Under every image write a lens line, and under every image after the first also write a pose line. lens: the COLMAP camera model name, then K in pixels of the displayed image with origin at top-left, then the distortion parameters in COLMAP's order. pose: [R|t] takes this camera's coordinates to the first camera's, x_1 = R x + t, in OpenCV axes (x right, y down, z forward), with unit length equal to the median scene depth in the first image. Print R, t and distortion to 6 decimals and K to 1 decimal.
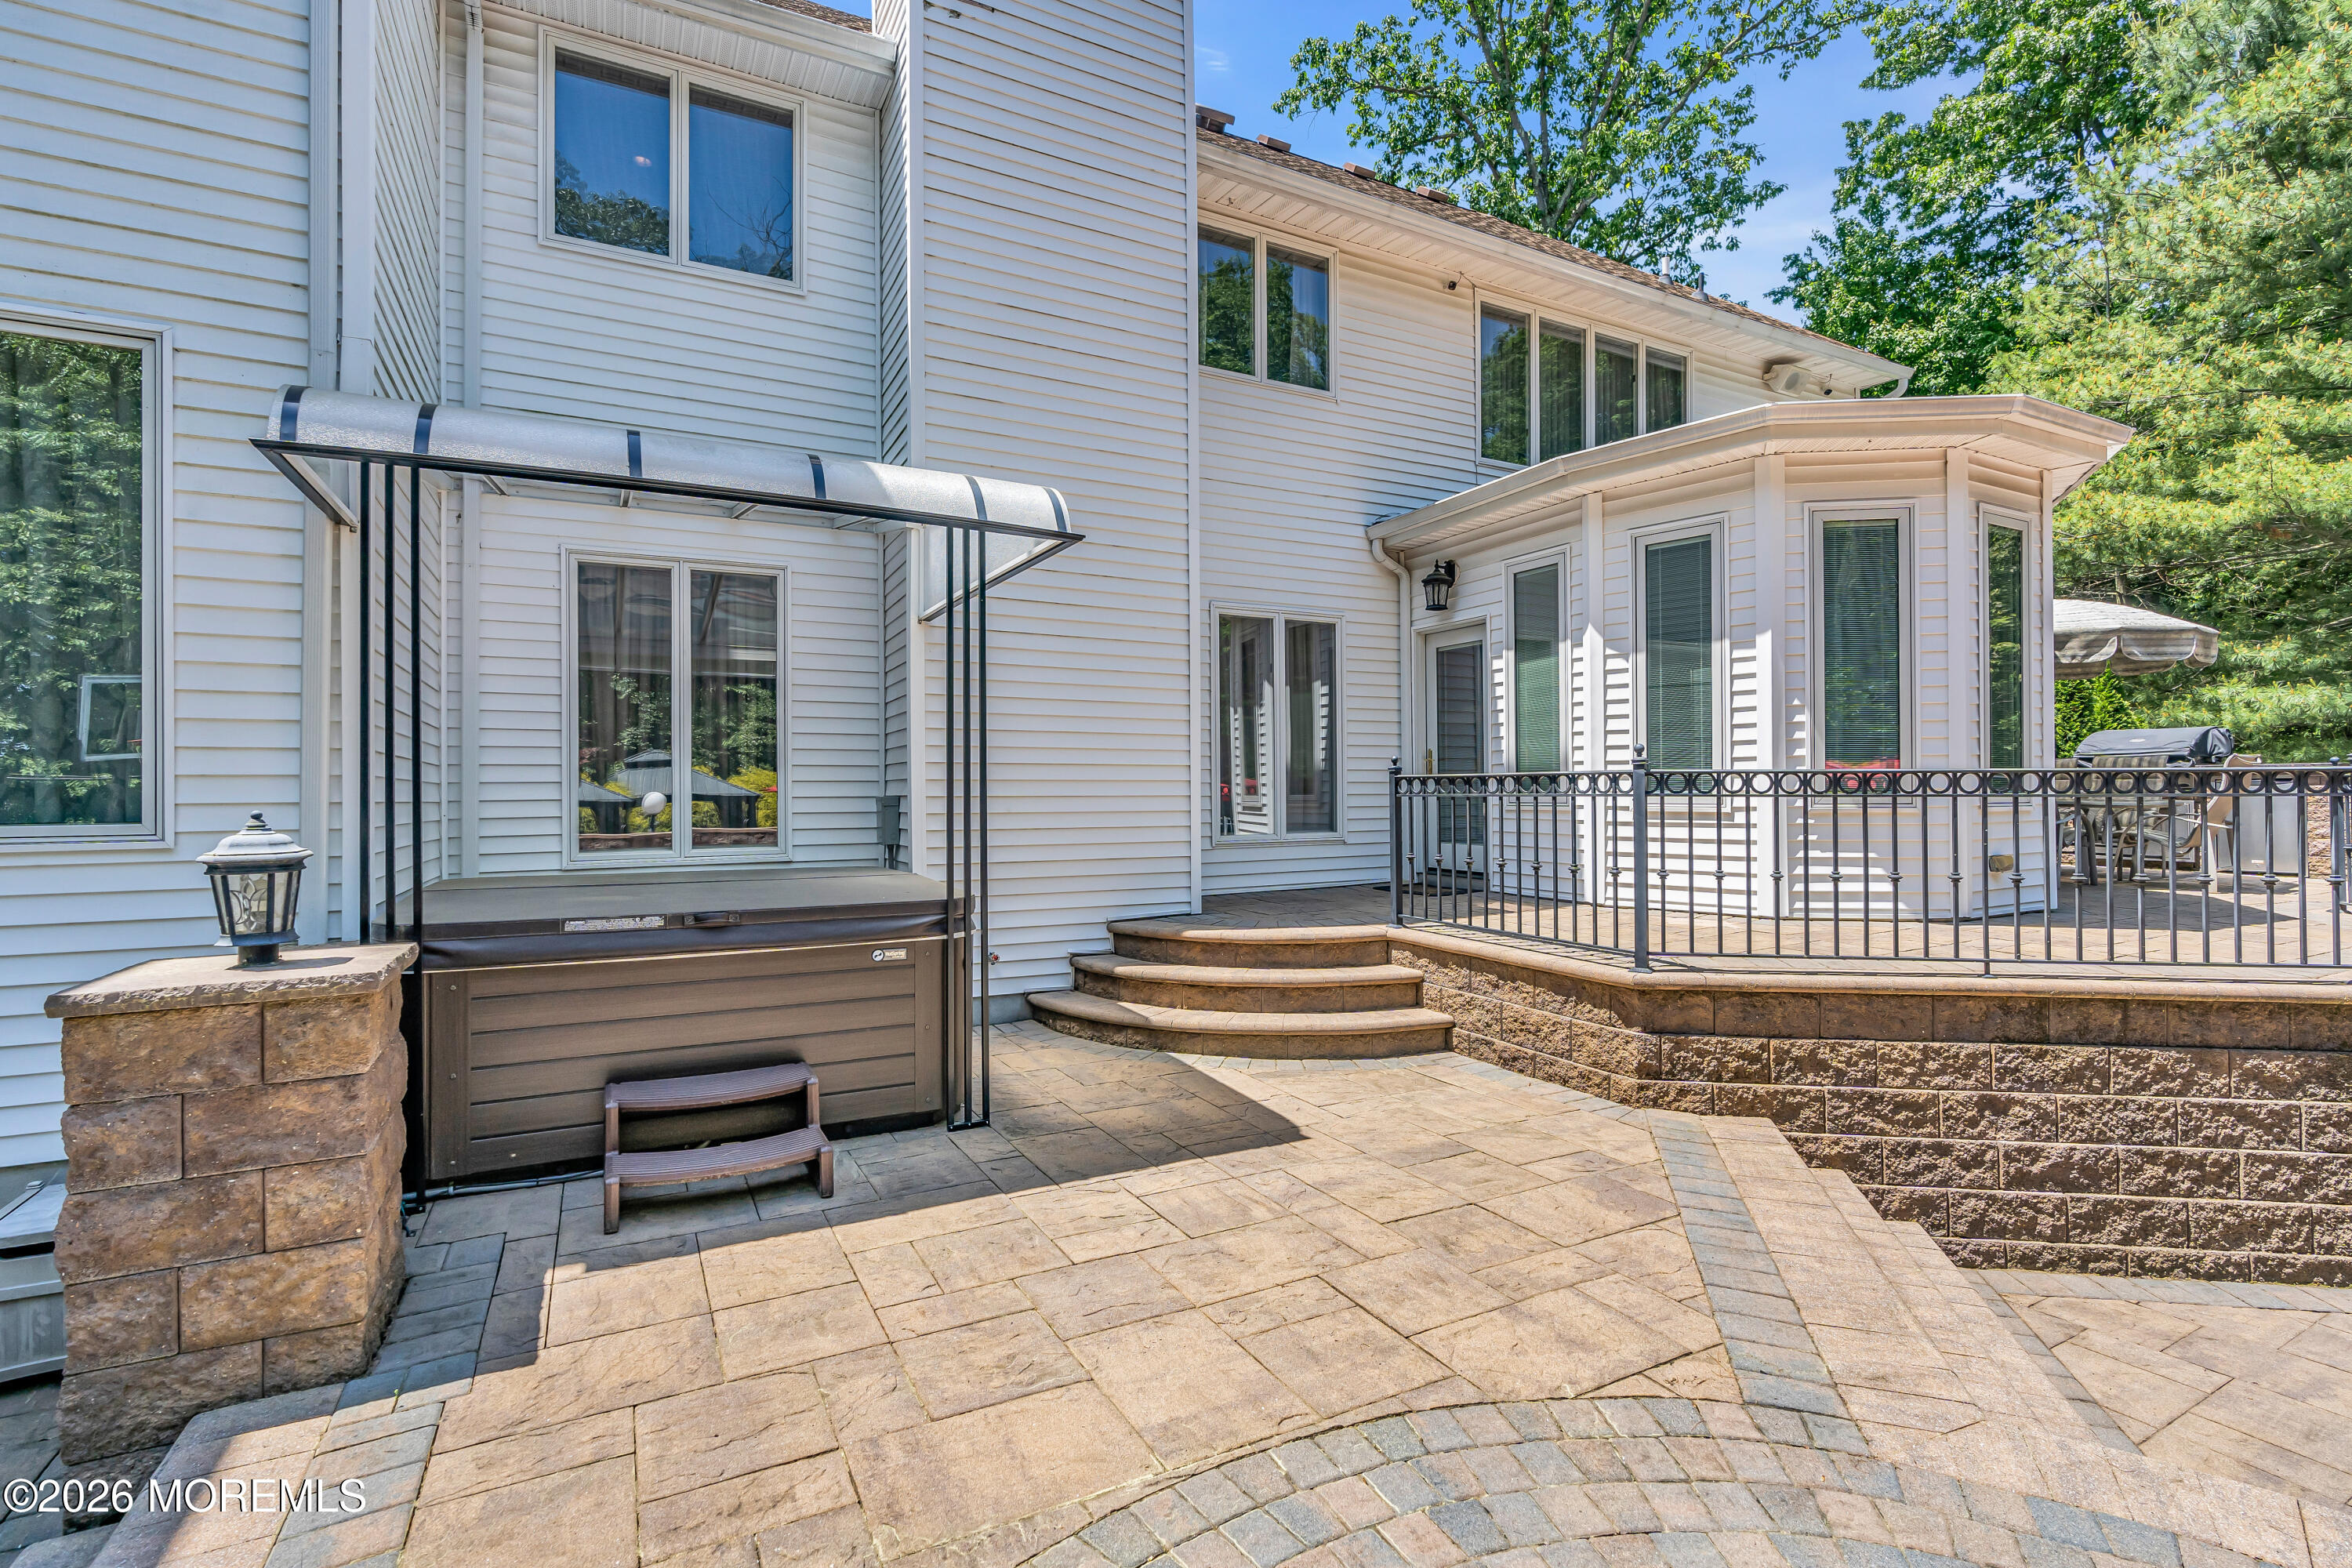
lens RADIAL K [[1043.3, 0, 1176.0], [0, 1043.3, 784.0], [0, 0, 1]] dist [-0.000174, 0.000105]
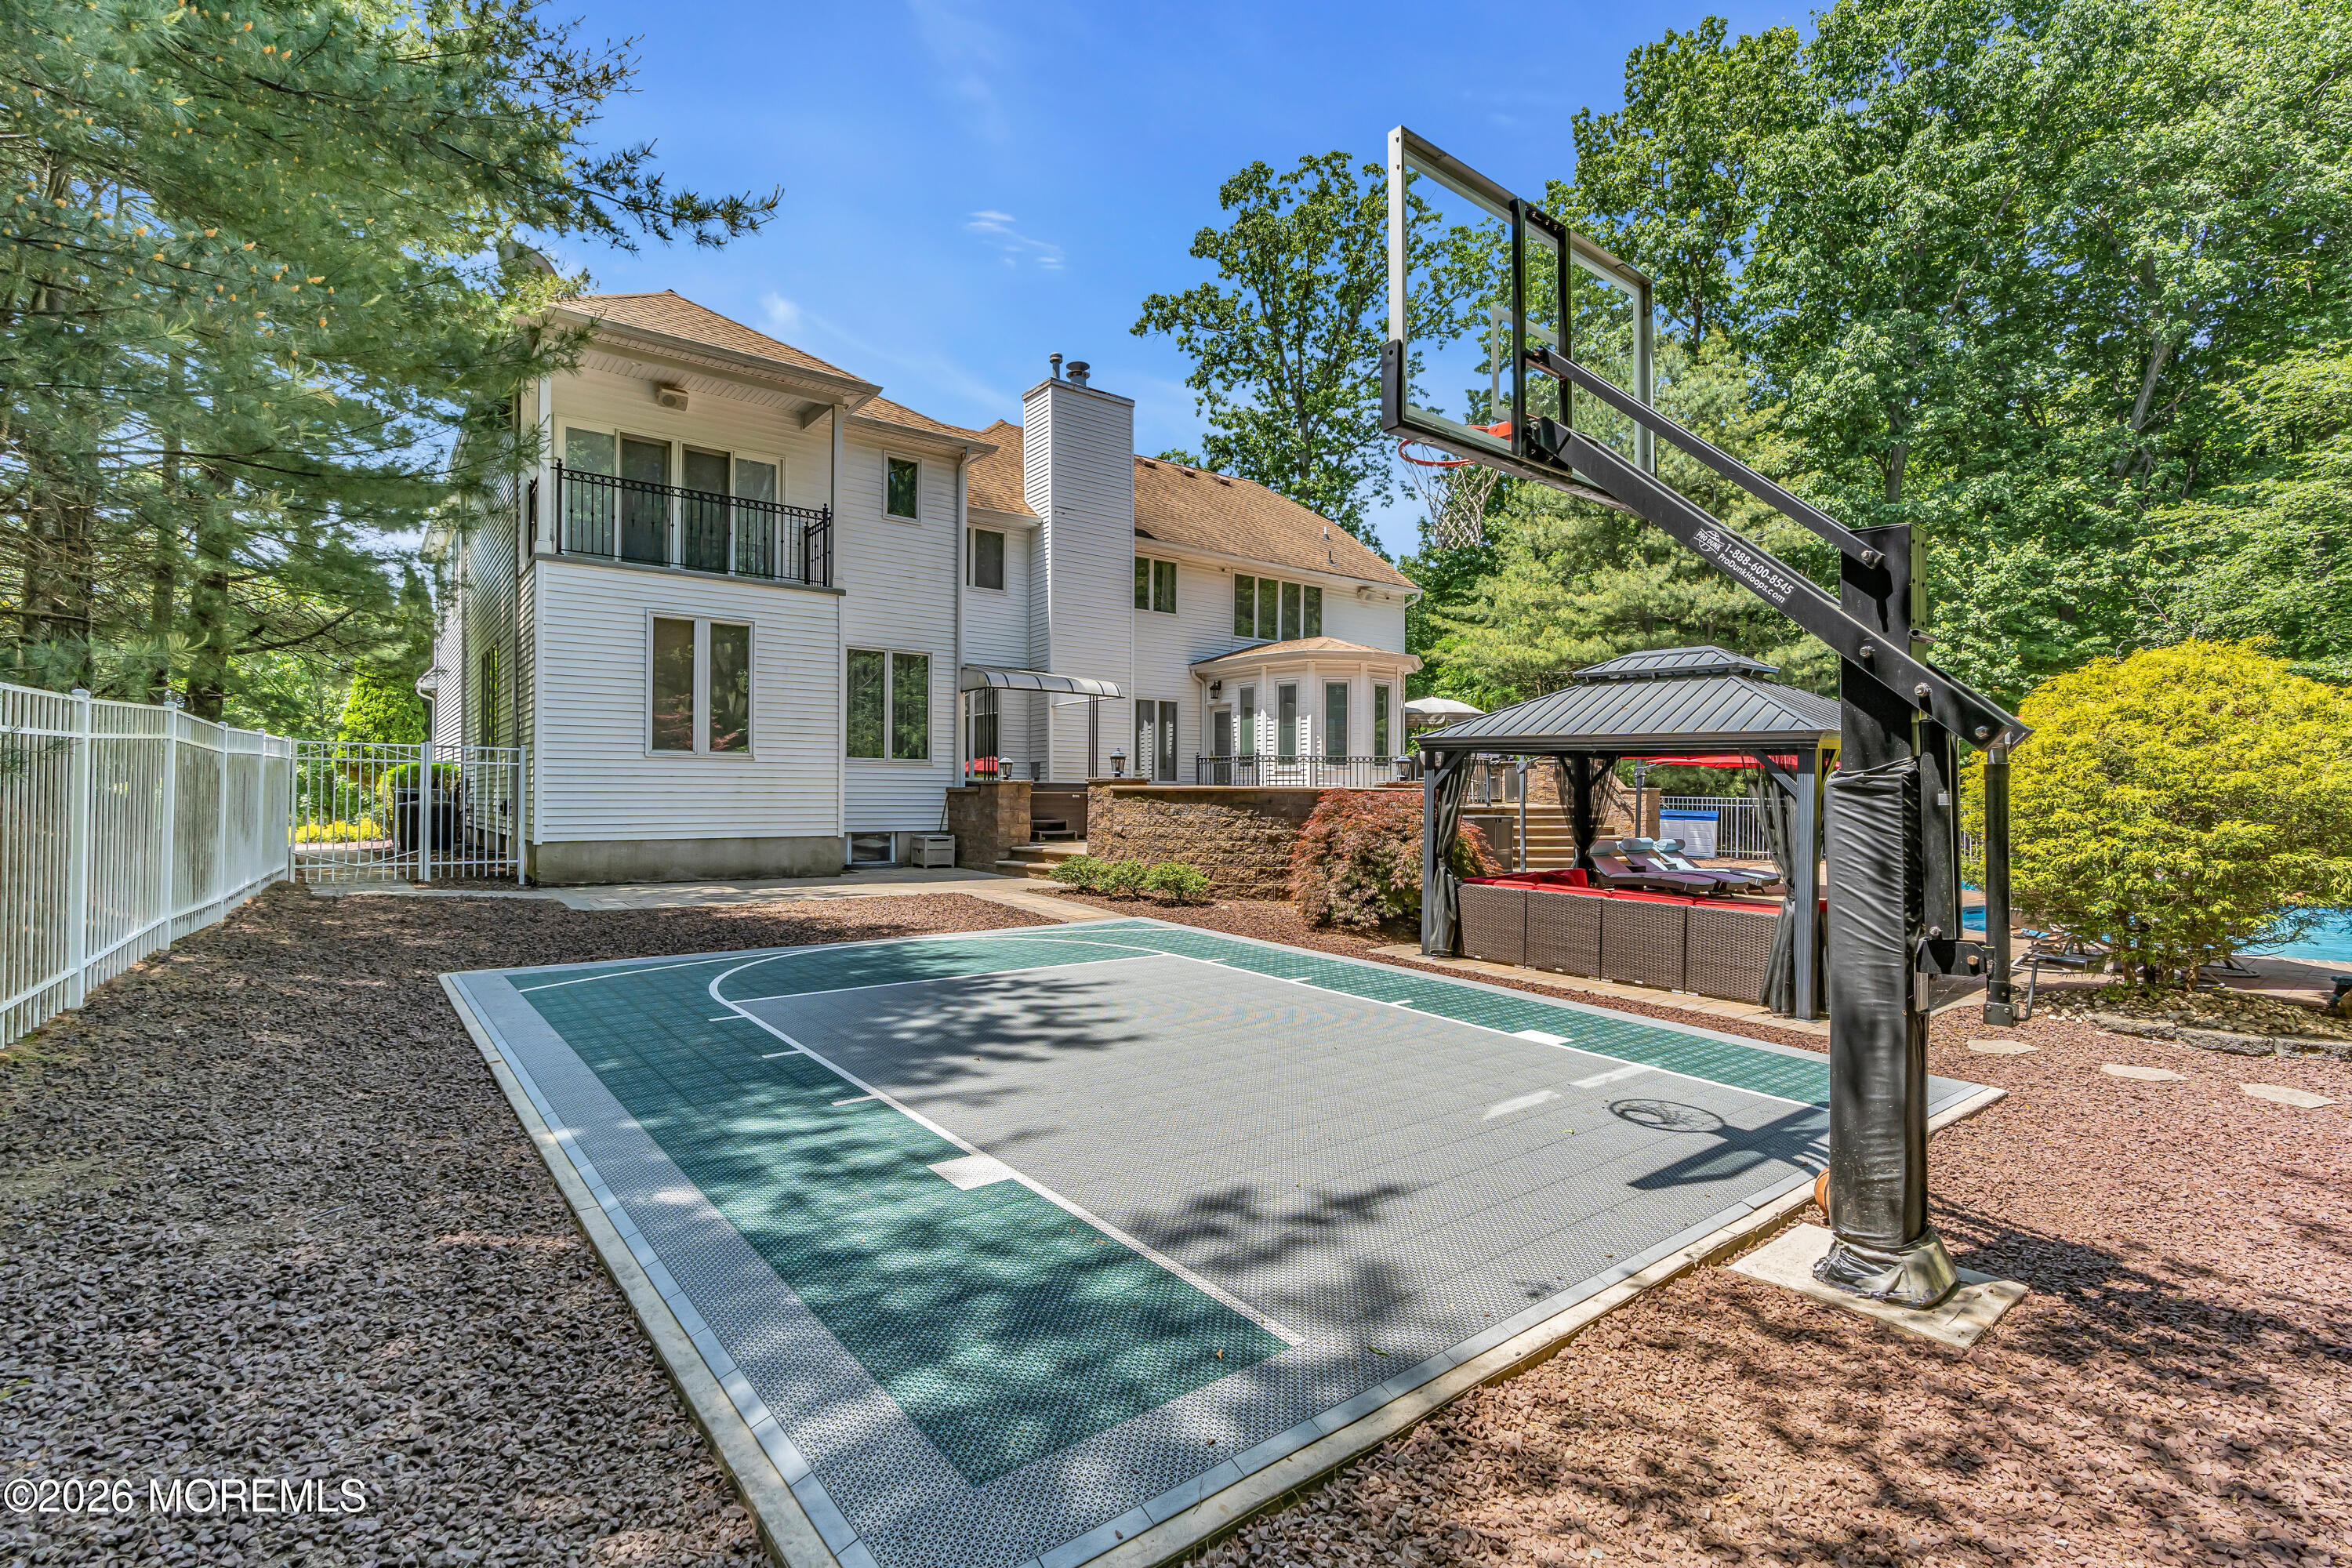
lens RADIAL K [[1043.3, 0, 1176.0], [0, 1043.3, 784.0], [0, 0, 1]] dist [-0.000174, 0.000105]
pose [[0.984592, 0.012557, 0.174417, -0.317573], [-0.011344, 0.999904, -0.007949, 0.077748], [-0.174500, 0.005848, 0.984640, -1.646915]]
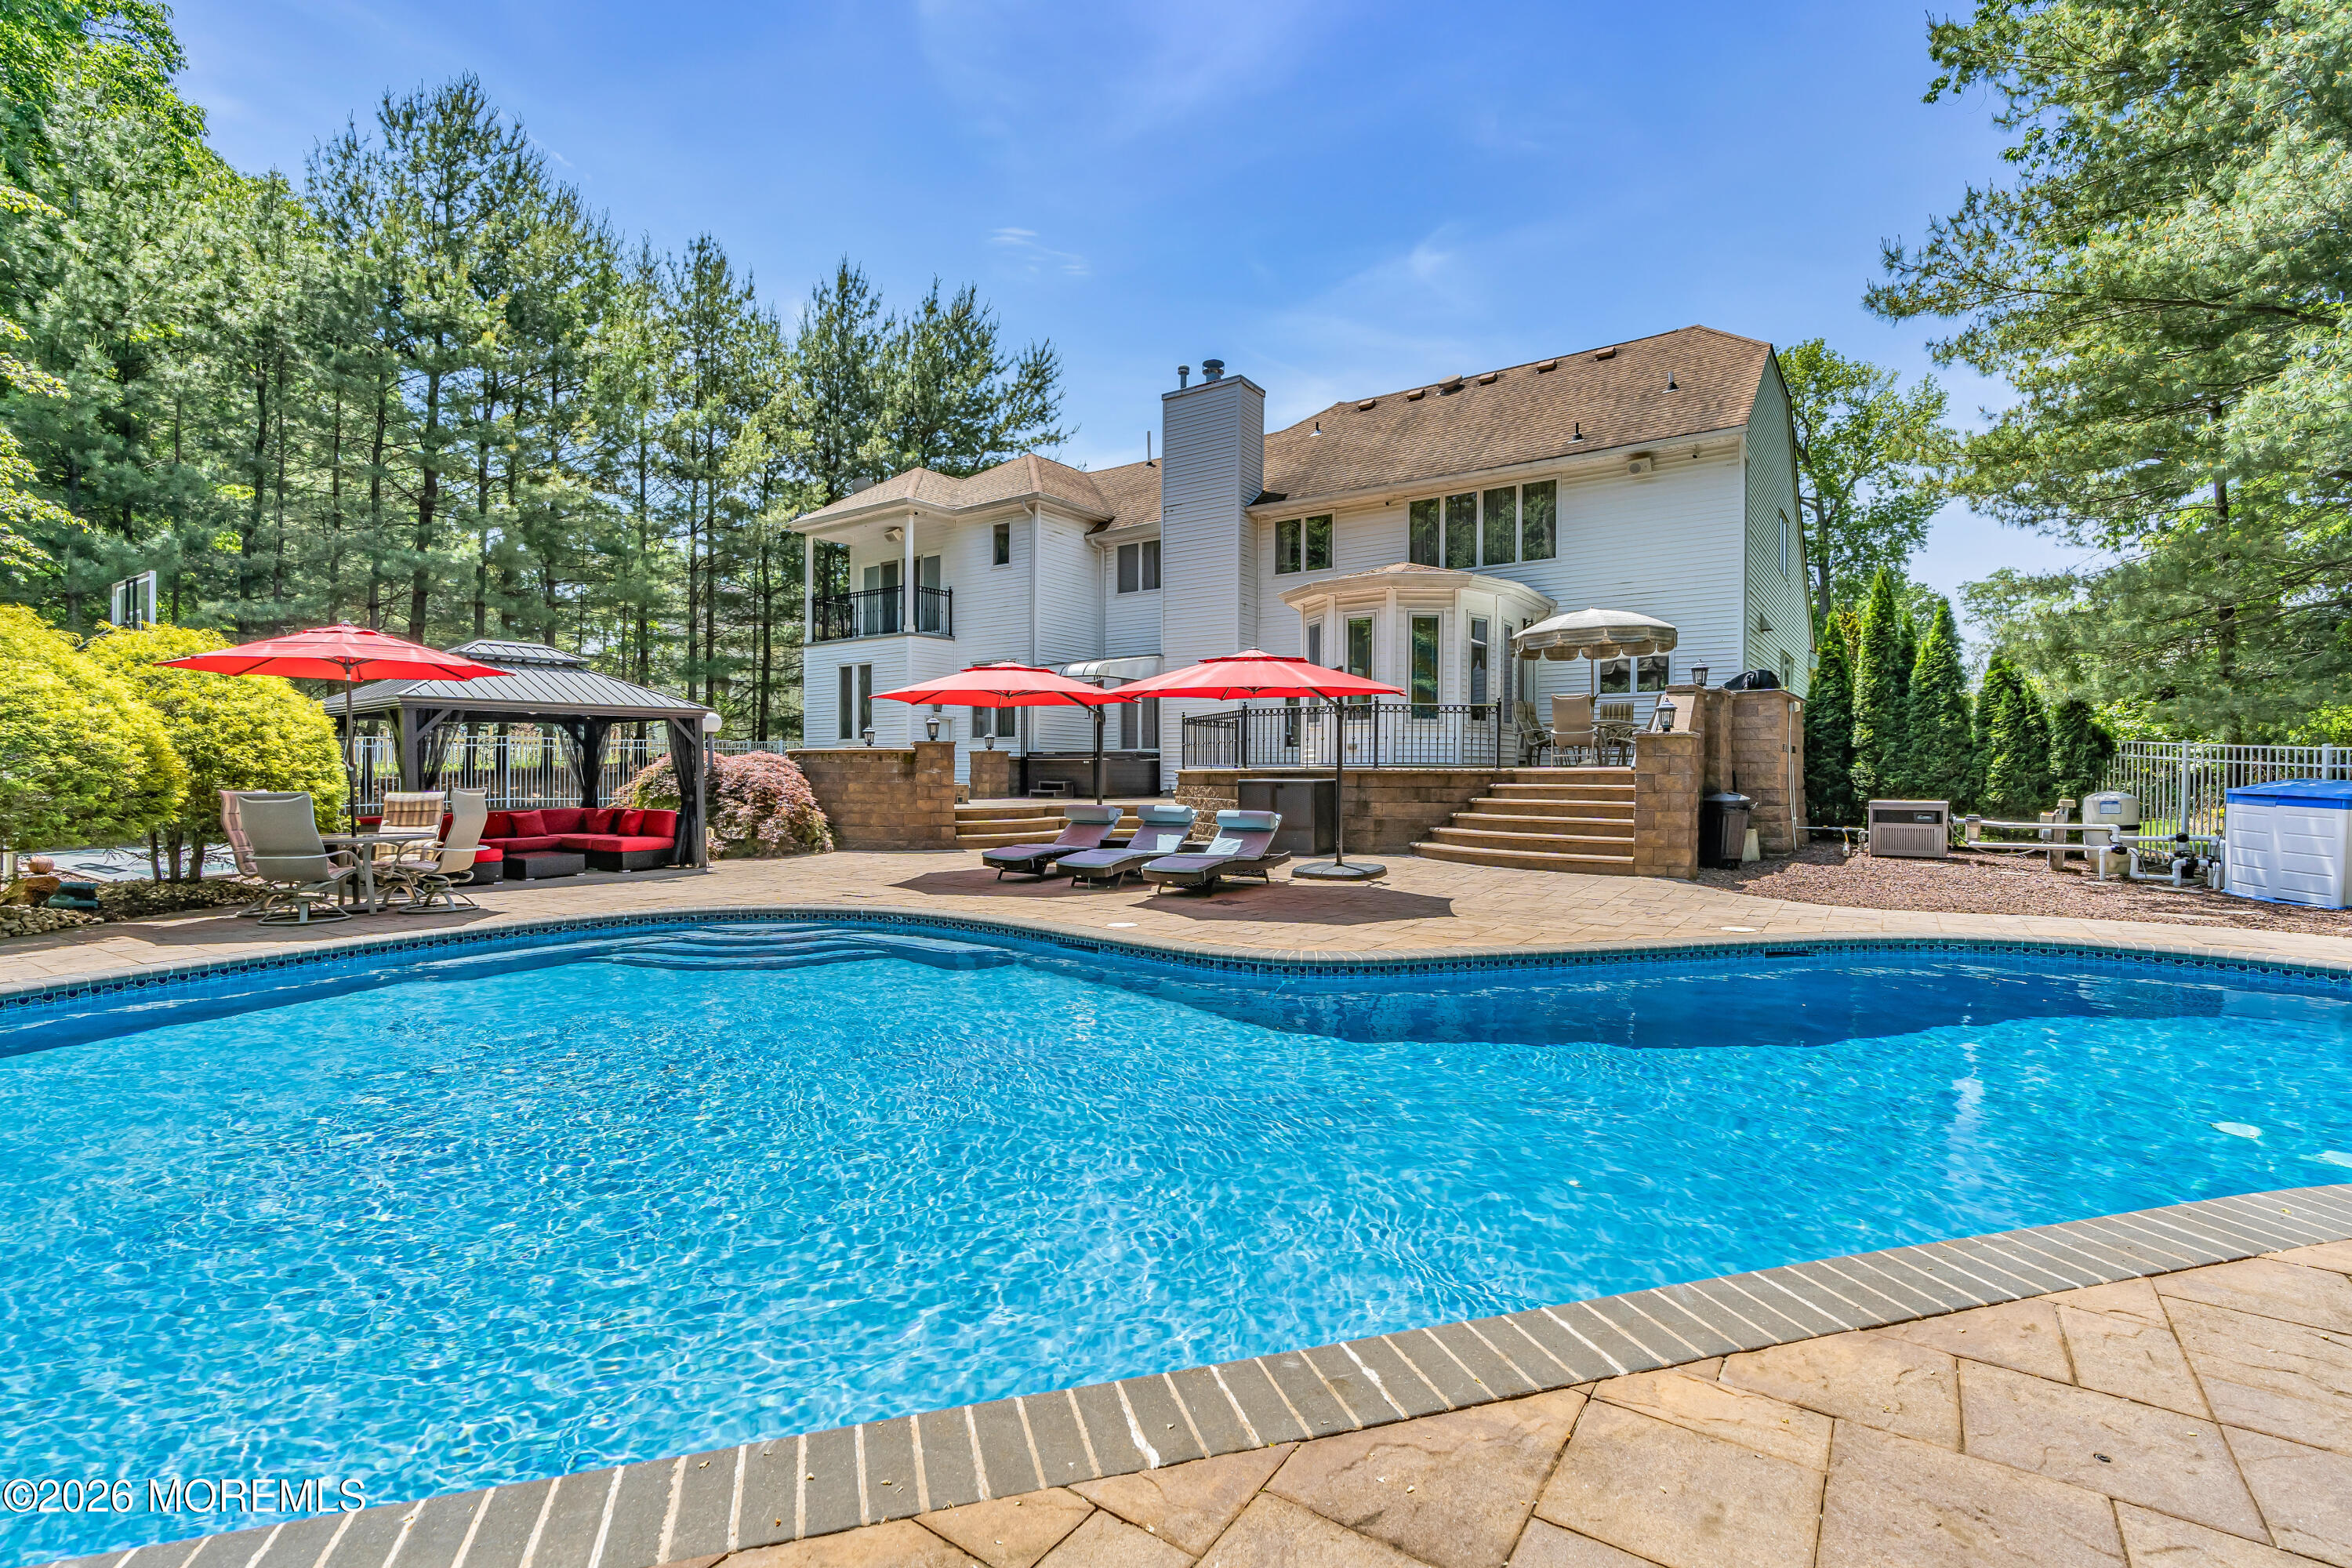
lens RADIAL K [[1043.3, 0, 1176.0], [0, 1043.3, 784.0], [0, 0, 1]] dist [-0.000174, 0.000105]
pose [[0.493133, 0.012859, -0.869859, 2.195695], [0.004461, 0.999840, 0.017310, 0.100420], [0.869943, -0.012417, 0.492997, -0.575143]]
